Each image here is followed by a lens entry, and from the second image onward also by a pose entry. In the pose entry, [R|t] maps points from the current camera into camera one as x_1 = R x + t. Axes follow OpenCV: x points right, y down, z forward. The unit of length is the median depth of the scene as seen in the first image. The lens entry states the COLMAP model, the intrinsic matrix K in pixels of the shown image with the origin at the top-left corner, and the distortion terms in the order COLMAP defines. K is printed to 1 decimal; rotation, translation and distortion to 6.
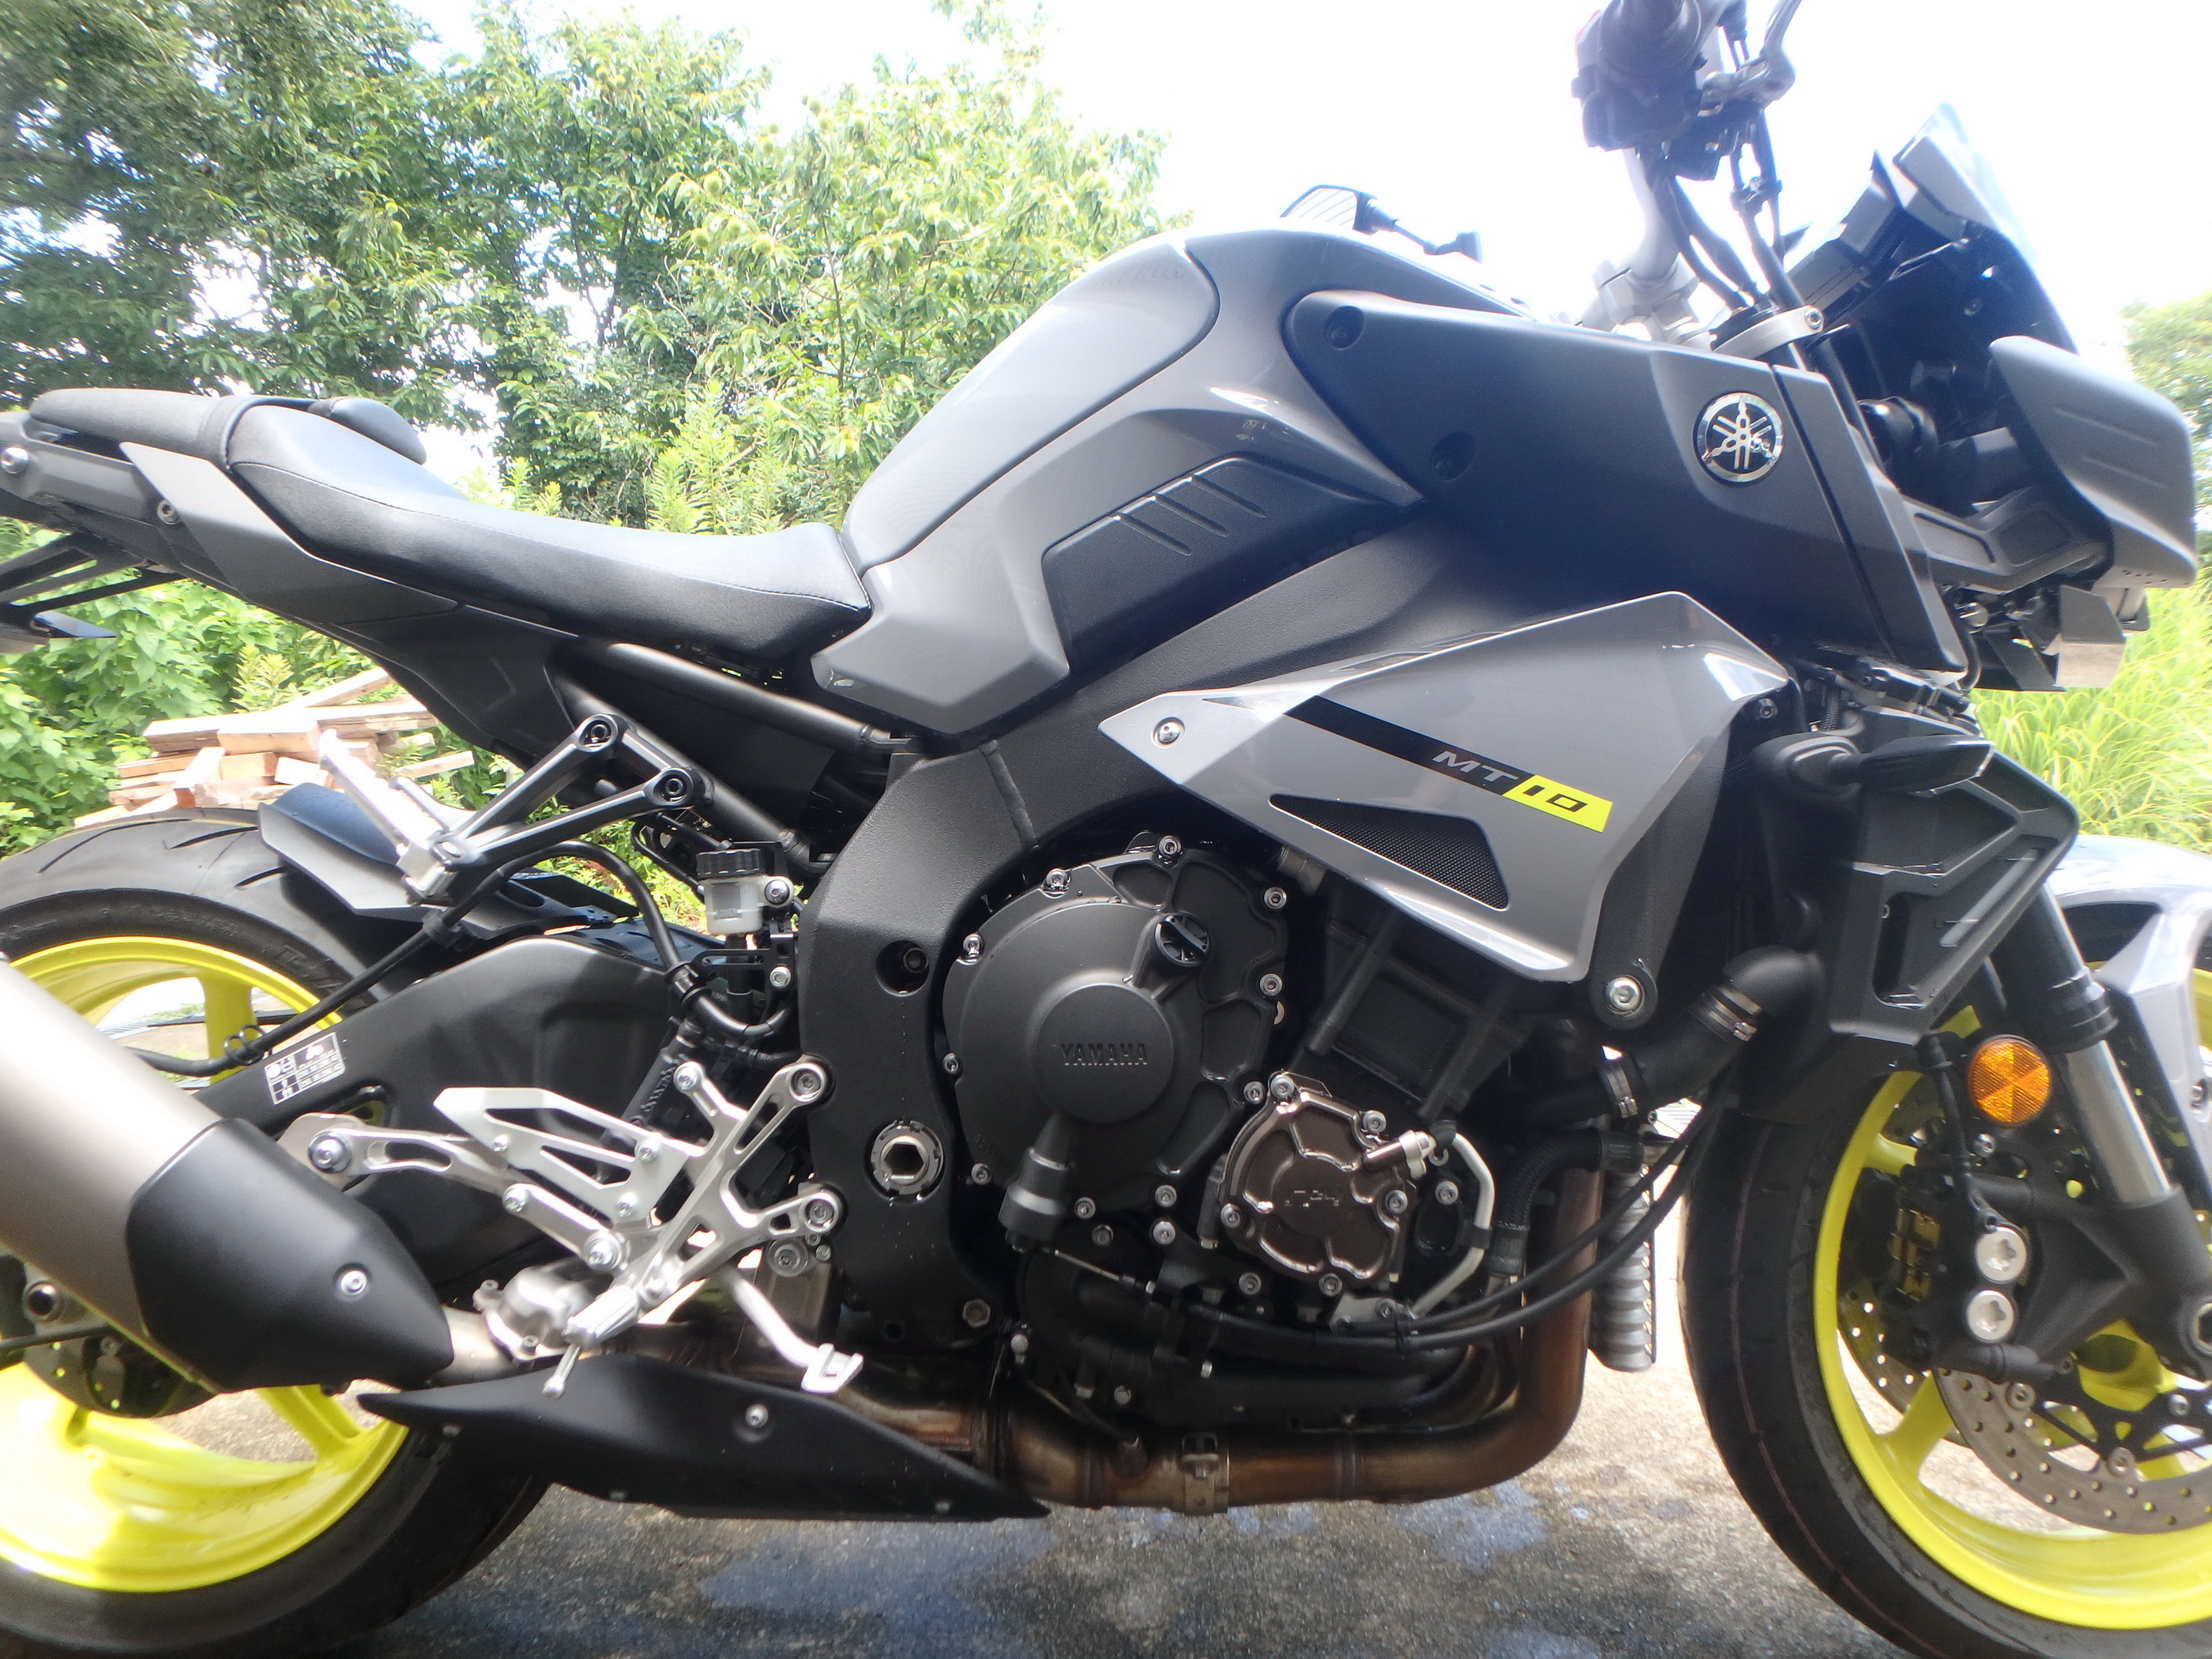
lens RADIAL K [[1363.6, 0, 1126.3], [0, 1363.6, 837.5], [0, 0, 1]] dist [-0.042959, 0.001952]
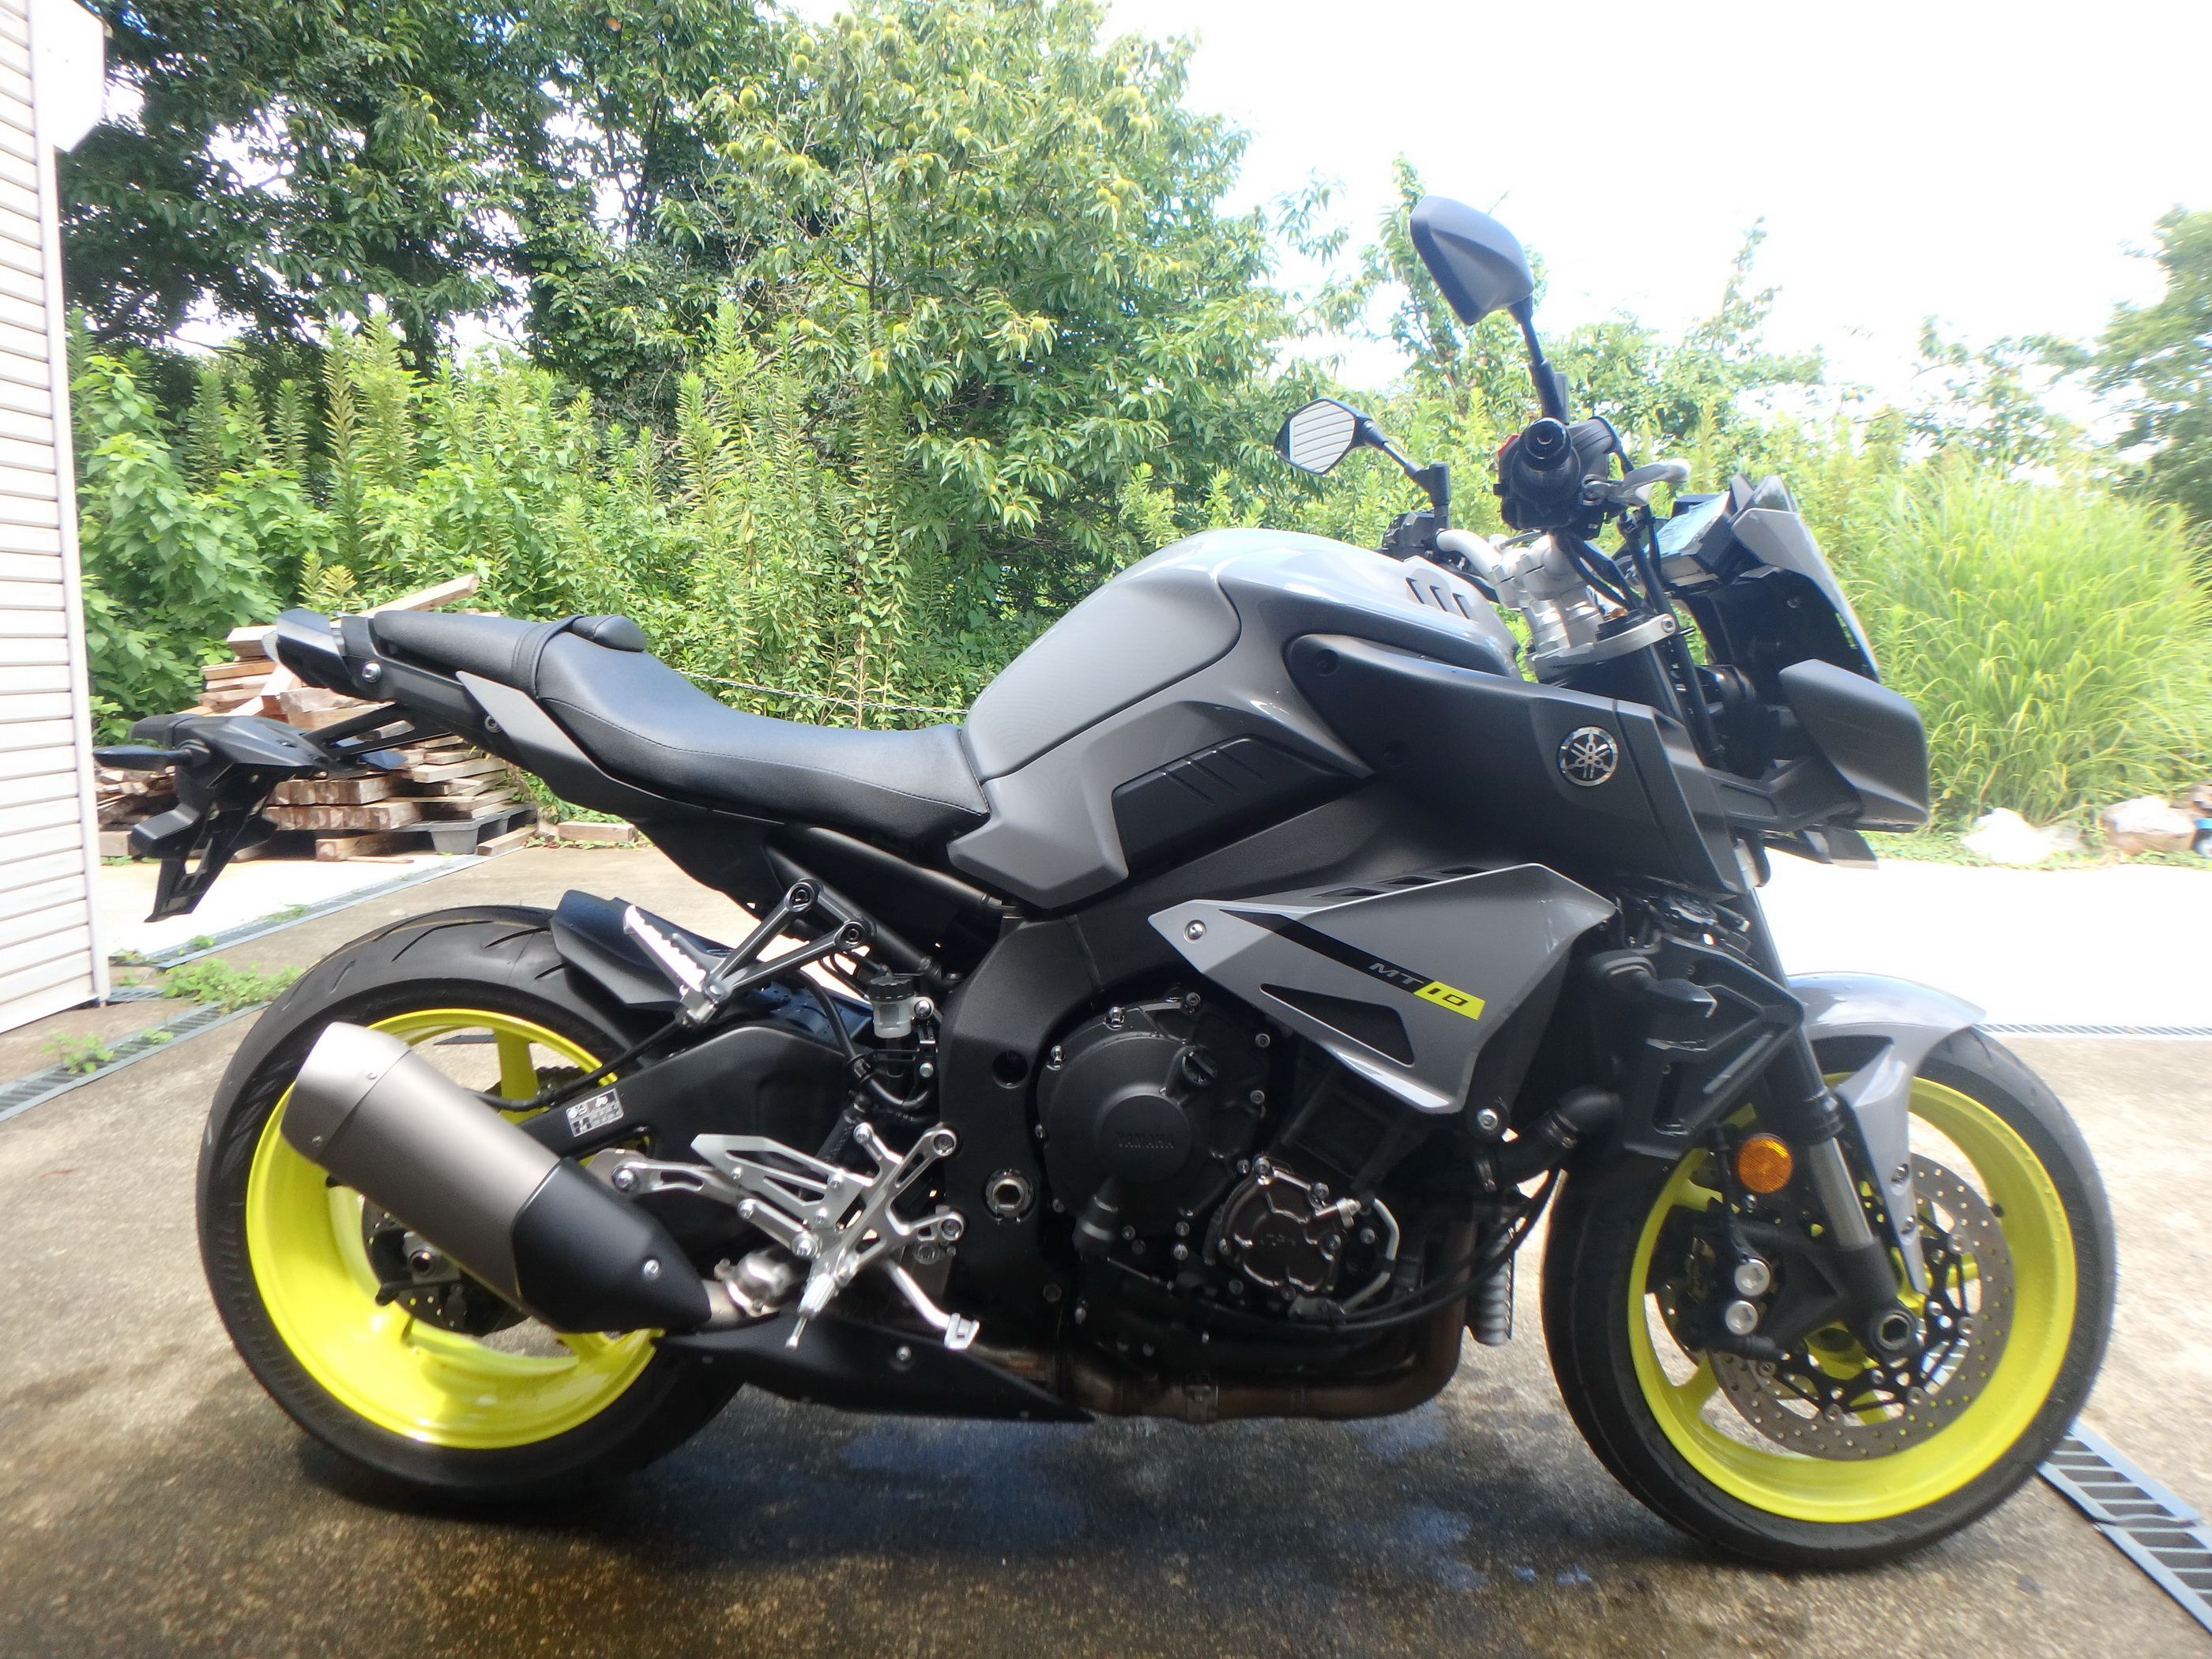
lens RADIAL K [[1363.6, 0, 1098.8], [0, 1363.6, 817.2], [0, 0, 1]] dist [-0.042959, 0.001952]
pose [[0.999383, 0.029543, -0.019002, -0.045272], [-0.027731, 0.995609, 0.089410, -0.297600], [0.021560, -0.088828, 0.995814, -0.430683]]
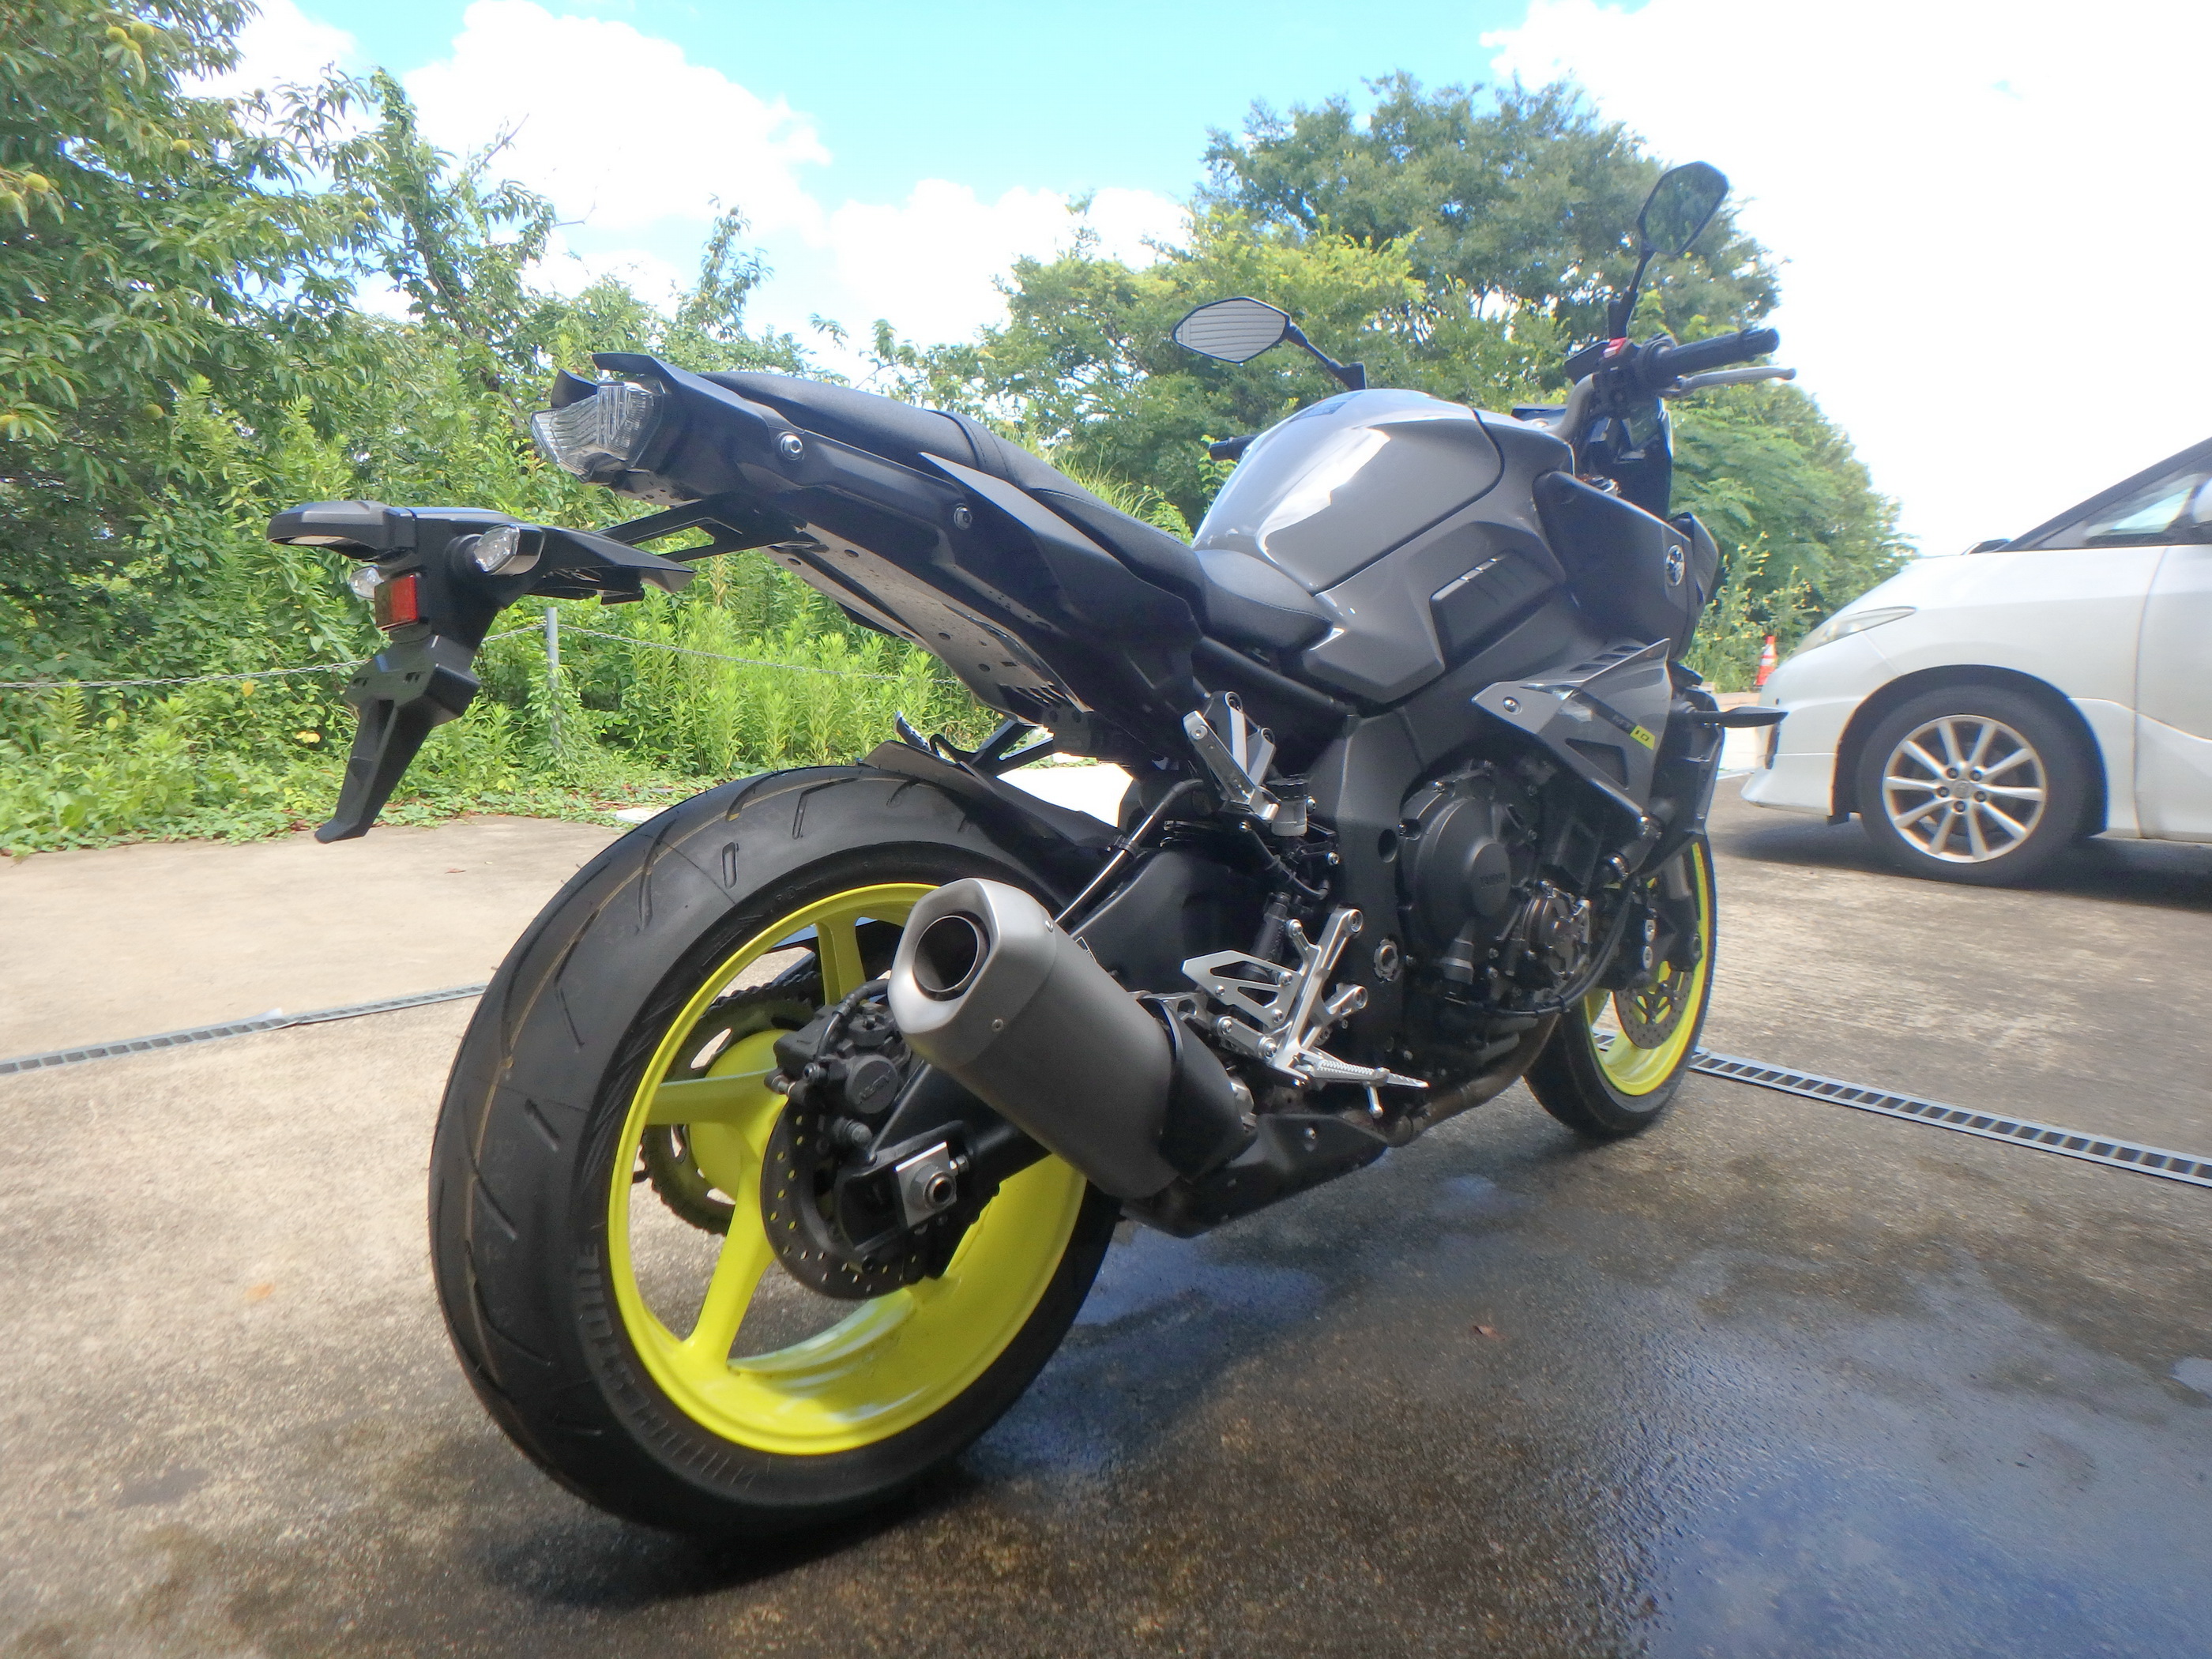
lens RADIAL K [[1363.6, 0, 1079.8], [0, 1363.6, 807.6], [0, 0, 1]] dist [-0.042959, 0.001952]
pose [[0.731758, -0.074283, 0.677505, -1.501917], [0.015386, 0.995590, 0.092540, -0.105350], [-0.681391, -0.057293, 0.729674, 0.029905]]
